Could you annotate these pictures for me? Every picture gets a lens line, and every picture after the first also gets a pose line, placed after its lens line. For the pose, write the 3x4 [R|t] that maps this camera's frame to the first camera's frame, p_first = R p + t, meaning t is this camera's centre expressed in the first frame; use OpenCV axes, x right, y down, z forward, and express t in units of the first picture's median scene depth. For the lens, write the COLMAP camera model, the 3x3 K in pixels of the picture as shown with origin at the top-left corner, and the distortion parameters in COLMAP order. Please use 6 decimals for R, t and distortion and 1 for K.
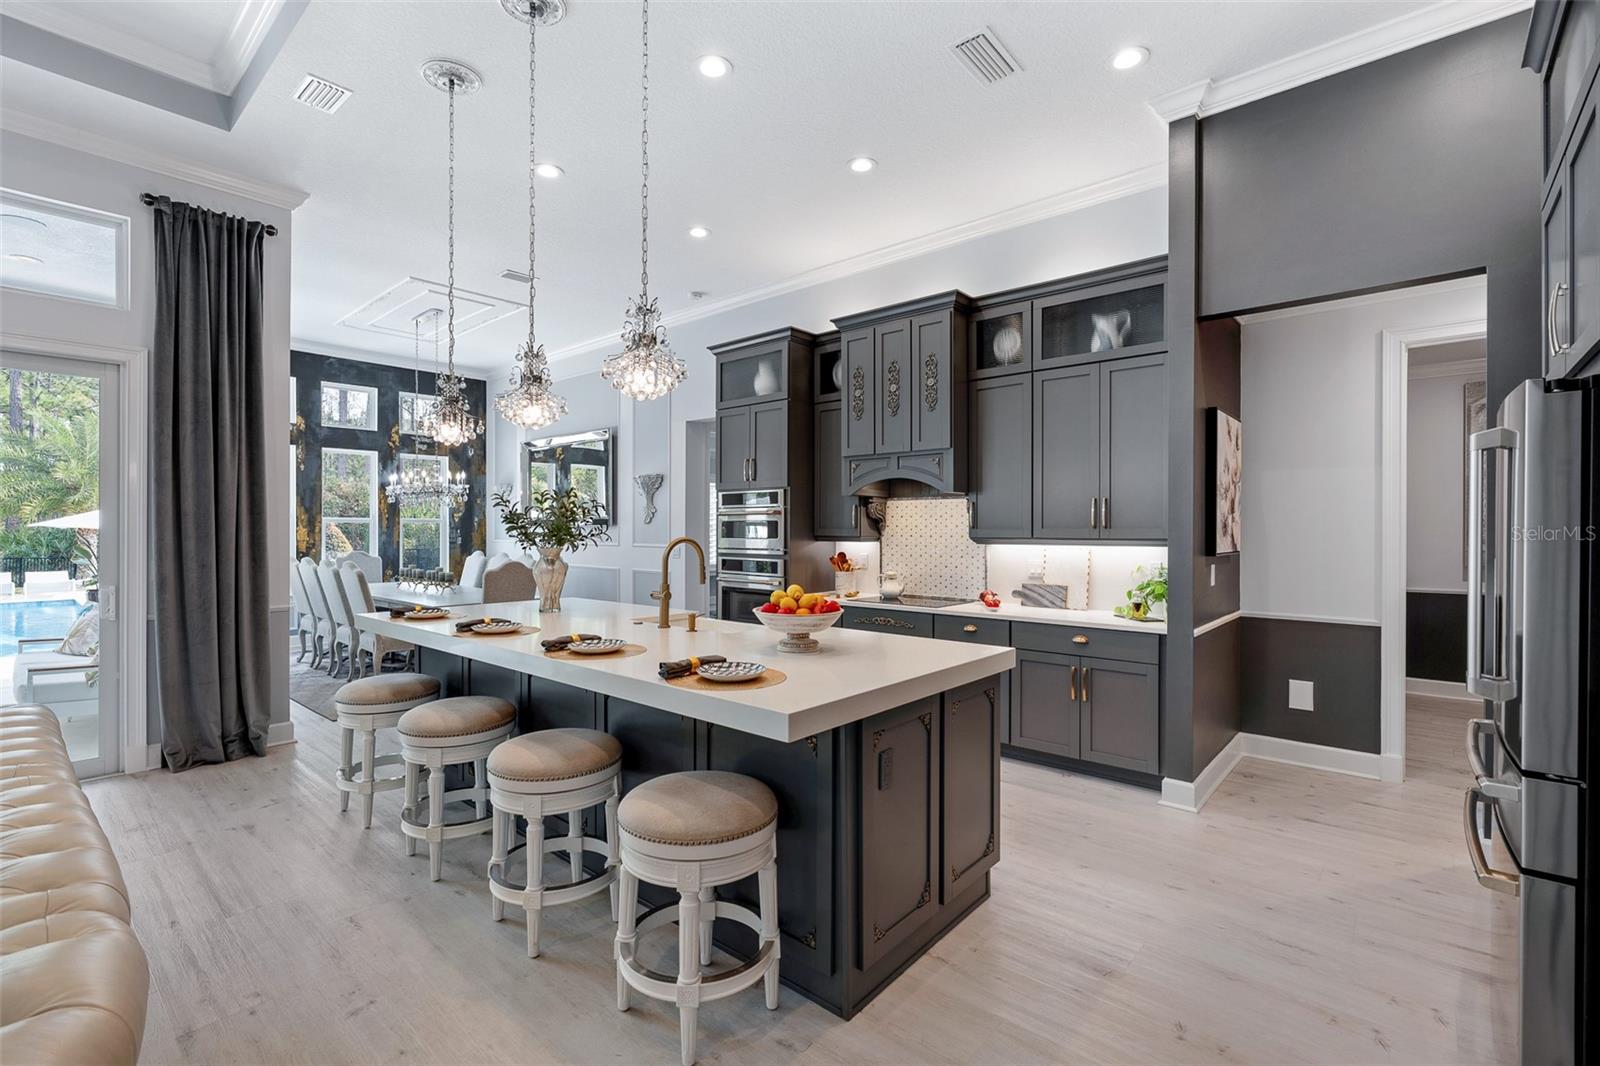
lens RADIAL K [[716.5, 0, 799.7], [0, 716.5, 530.8], [0, 0, 1]] dist [-0.003833, 0.001272]
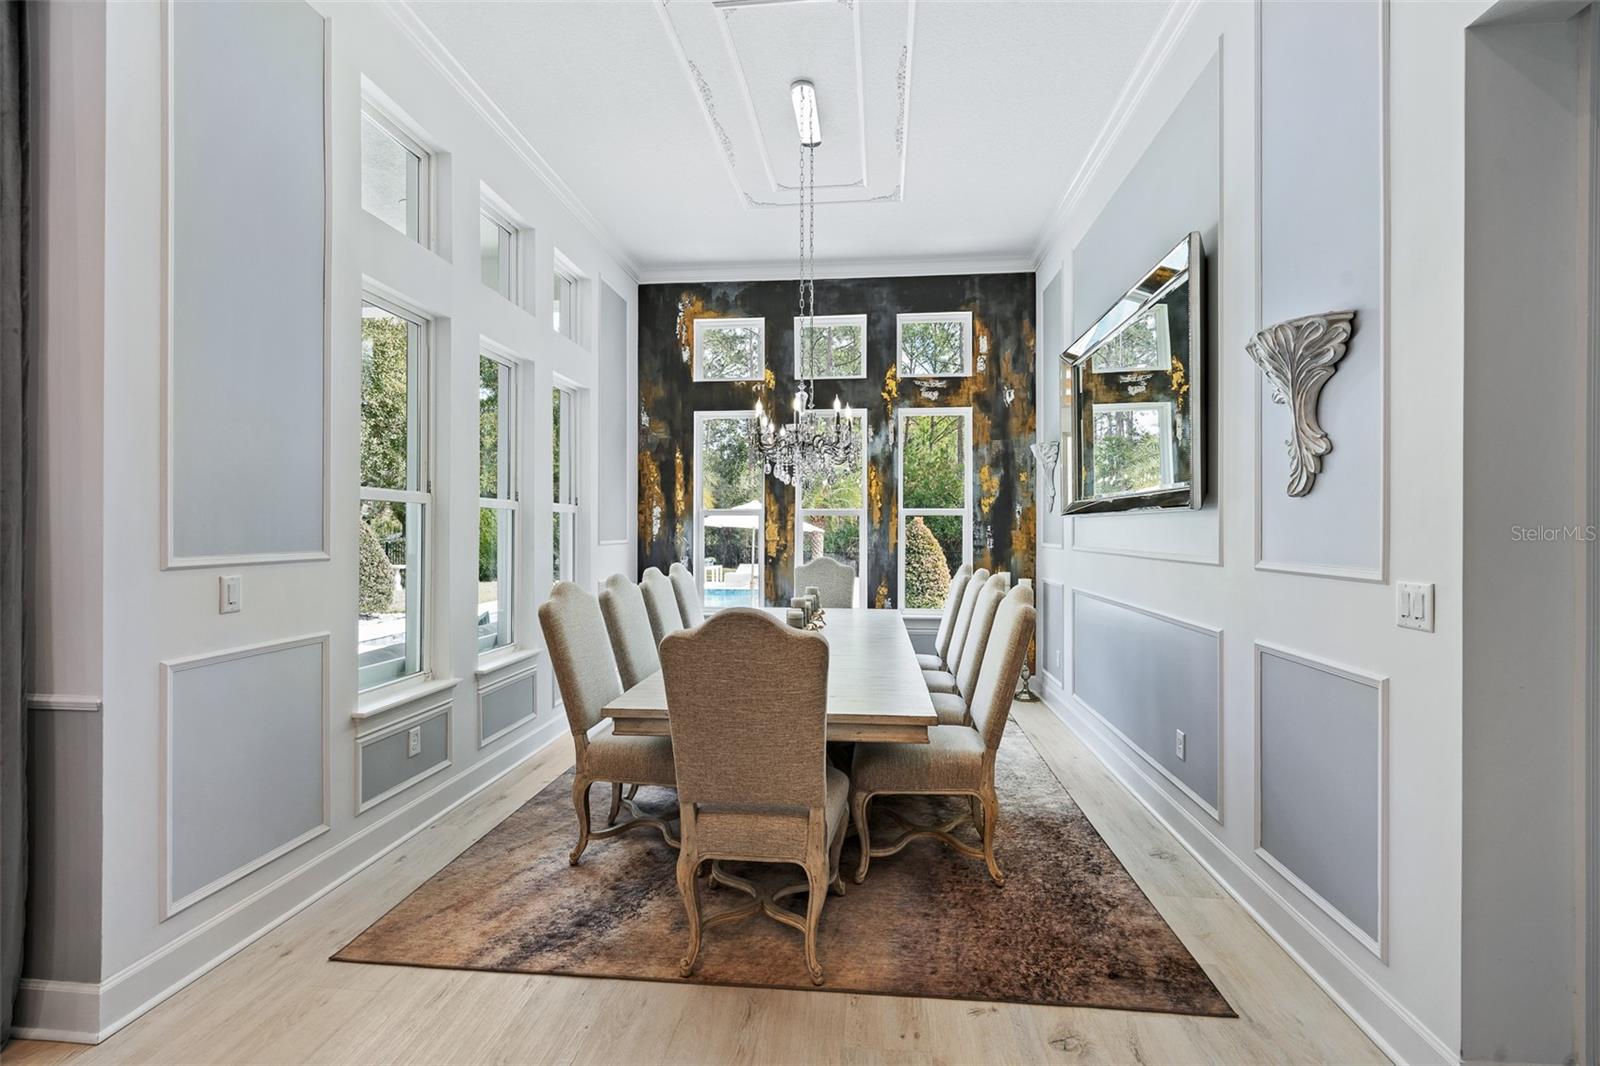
lens RADIAL K [[720.3, 0, 803.3], [0, 720.3, 528.6], [0, 0, 1]] dist [-0.009379, 0.000823]
pose [[0.582173, -0.002797, -0.813060, -0.117301], [-0.001766, 0.999987, -0.004705, 0.006509], [0.813063, 0.004175, 0.582161, 0.842840]]
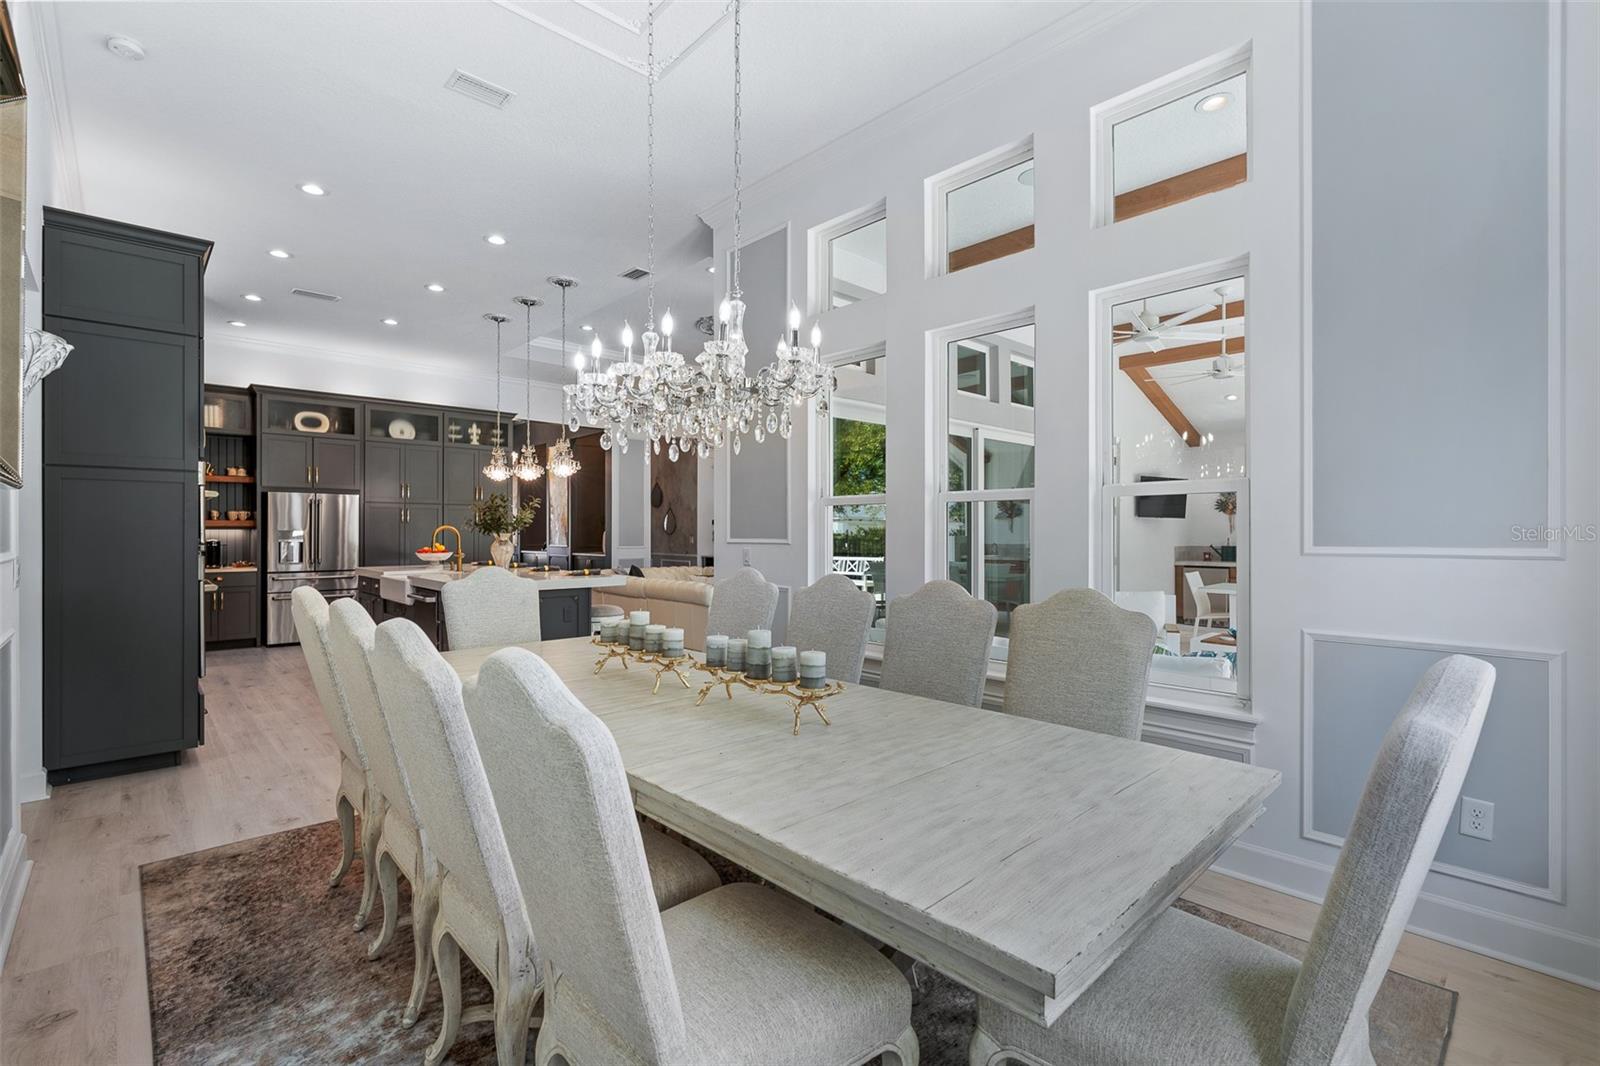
lens RADIAL K [[716.5, 0, 799.7], [0, 716.5, 530.8], [0, 0, 1]] dist [-0.003833, 0.001272]
pose [[-0.995497, -0.002770, 0.094748, -0.733147], [-0.002510, 0.999993, 0.002857, 0.008293], [-0.094755, 0.002606, -0.995497, 1.610314]]
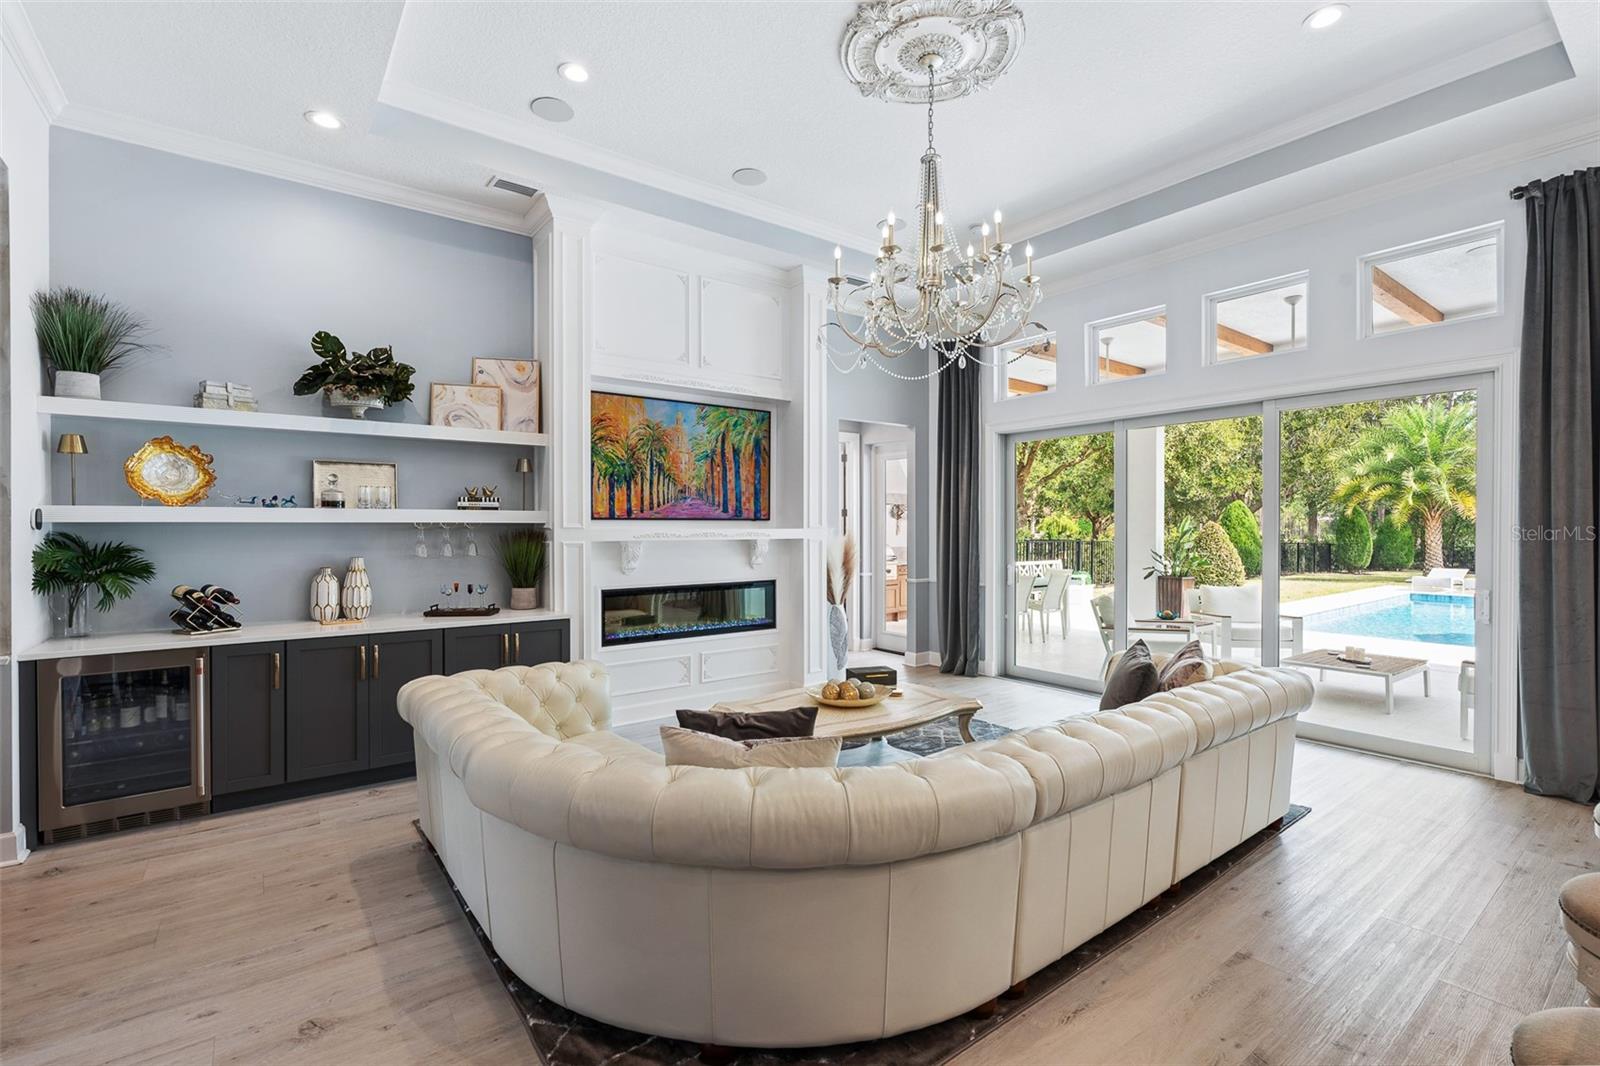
lens RADIAL K [[722.4, 0, 801.0], [0, 722.4, 530.6], [0, 0, 1]] dist [-0.004040, 0.000098]
pose [[-0.202071, 0.003378, -0.979365, 0.161646], [-0.002902, 0.999988, 0.004048, -0.005887], [0.979367, 0.003660, -0.202059, 0.168795]]
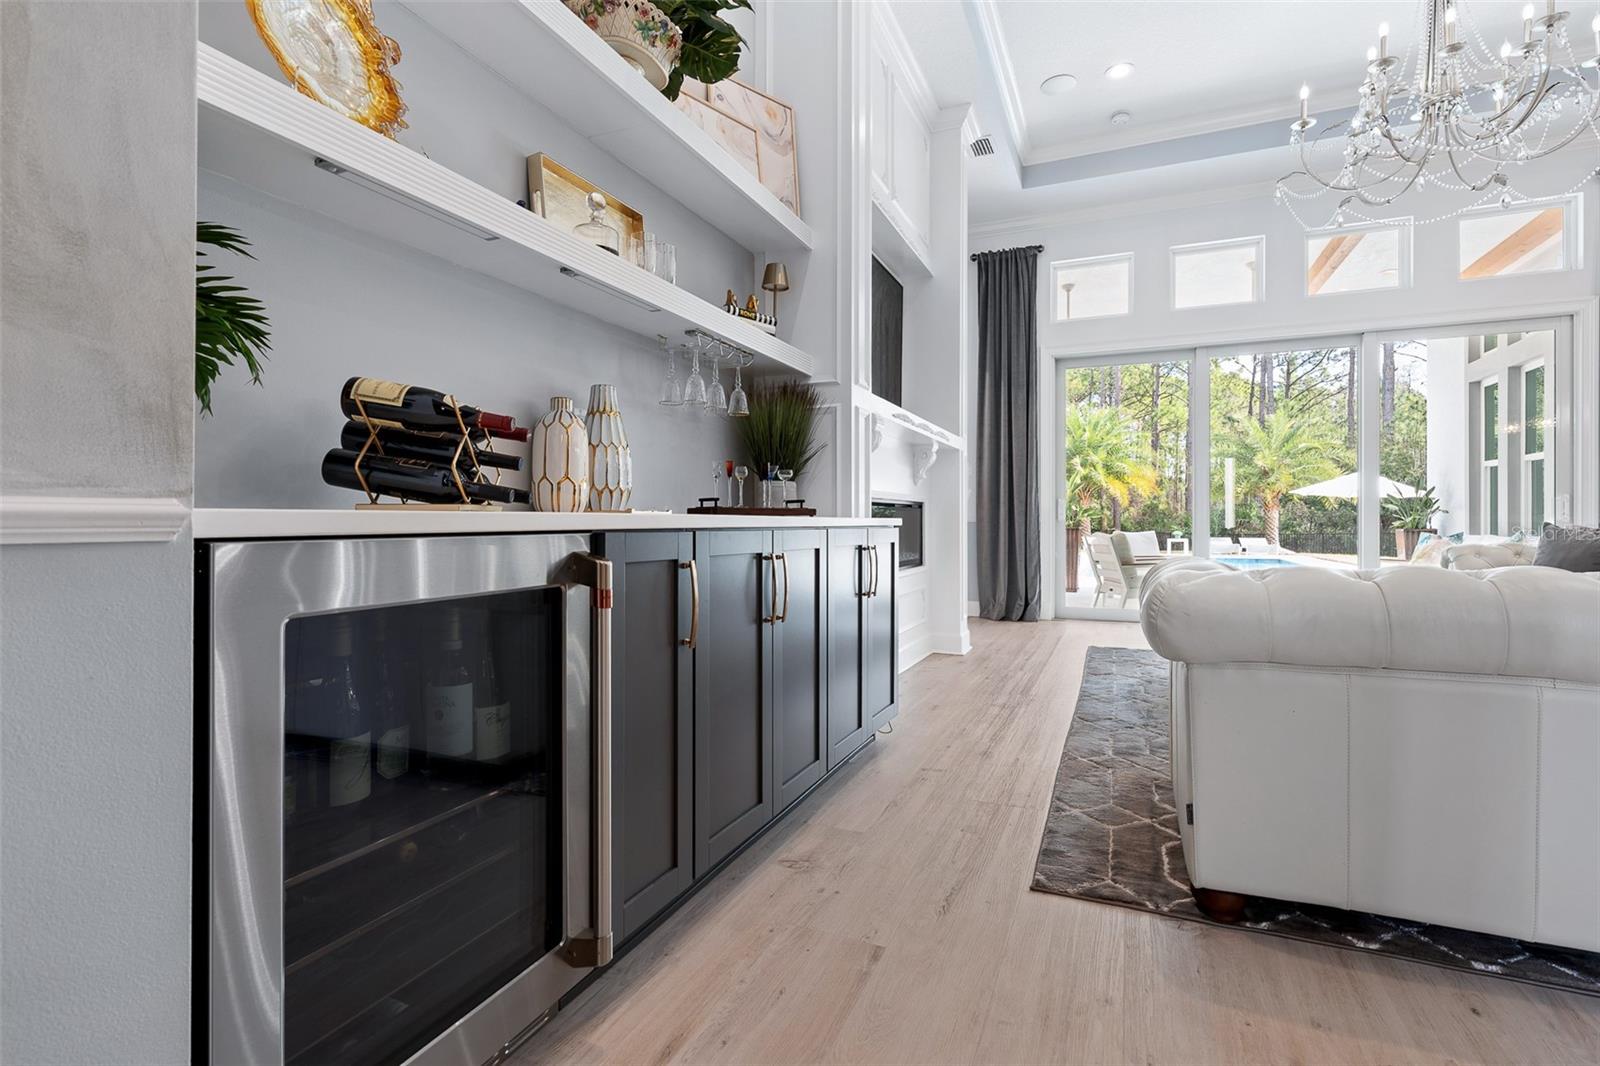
lens RADIAL K [[749.1, 0, 802.8], [0, 749.1, 515.7], [0, 0, 1]] dist [-0.001849, -0.000044]
pose [[0.306138, -0.007482, -0.951958, -0.095160], [-0.006842, 0.999926, -0.010059, 0.090319], [0.951962, 0.009593, 0.306065, -0.437955]]
